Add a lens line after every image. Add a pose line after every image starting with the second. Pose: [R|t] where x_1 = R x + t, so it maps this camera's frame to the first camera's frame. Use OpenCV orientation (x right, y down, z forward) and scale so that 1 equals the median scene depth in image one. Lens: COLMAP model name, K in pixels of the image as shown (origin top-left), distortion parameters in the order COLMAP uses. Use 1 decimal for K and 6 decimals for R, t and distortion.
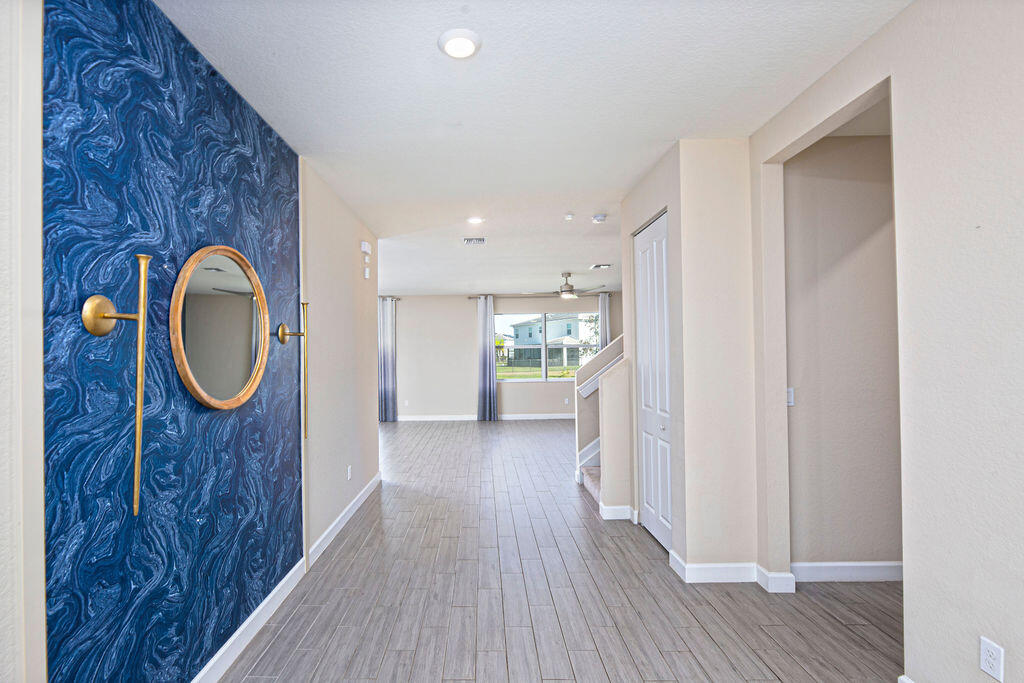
lens RADIAL K [[460.9, 0, 491.2], [0, 460.9, 355.5], [0, 0, 1]] dist [-0.009427, -0.000831]
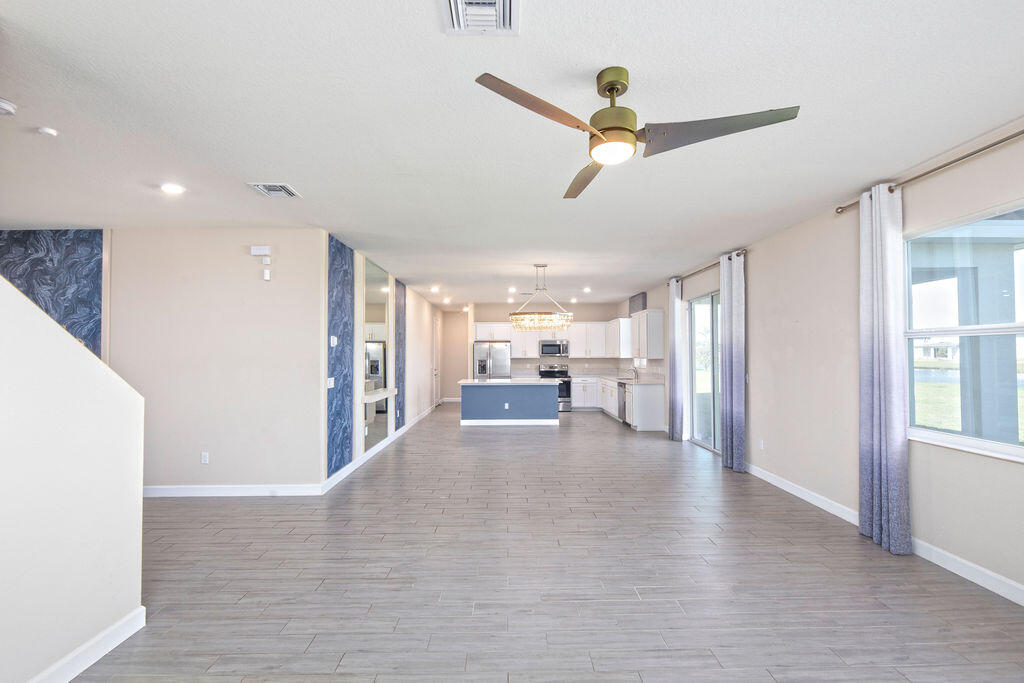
lens RADIAL K [[440.9, 0, 519.2], [0, 440.9, 347.9], [0, 0, 1]] dist [-0.006169, -0.001036]
pose [[0.009251, -0.010605, -0.999901, 1.434437], [0.002837, 0.999940, -0.010579, -0.016068], [0.999953, -0.002739, 0.009281, 3.188940]]
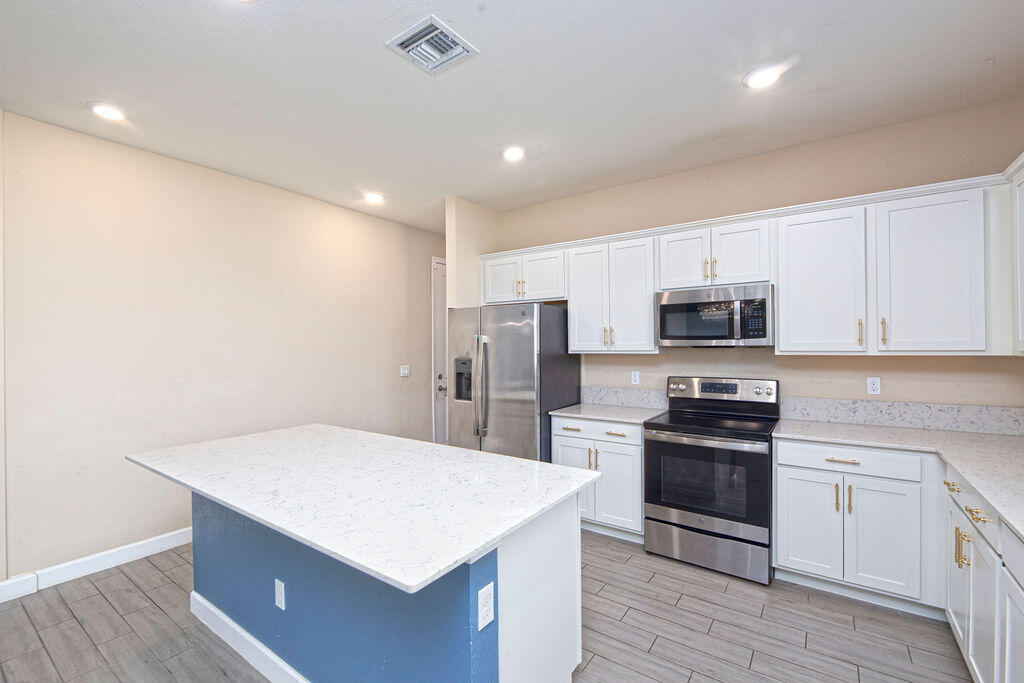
lens RADIAL K [[440.9, 0, 513.7], [0, 440.9, 341.2], [0, 0, 1]] dist [-0.006169, -0.001036]
pose [[-0.596078, 0.004673, -0.802913, -2.177909], [0.010929, 0.999938, -0.002294, 0.004060], [0.802852, -0.010142, -0.596092, 3.955327]]
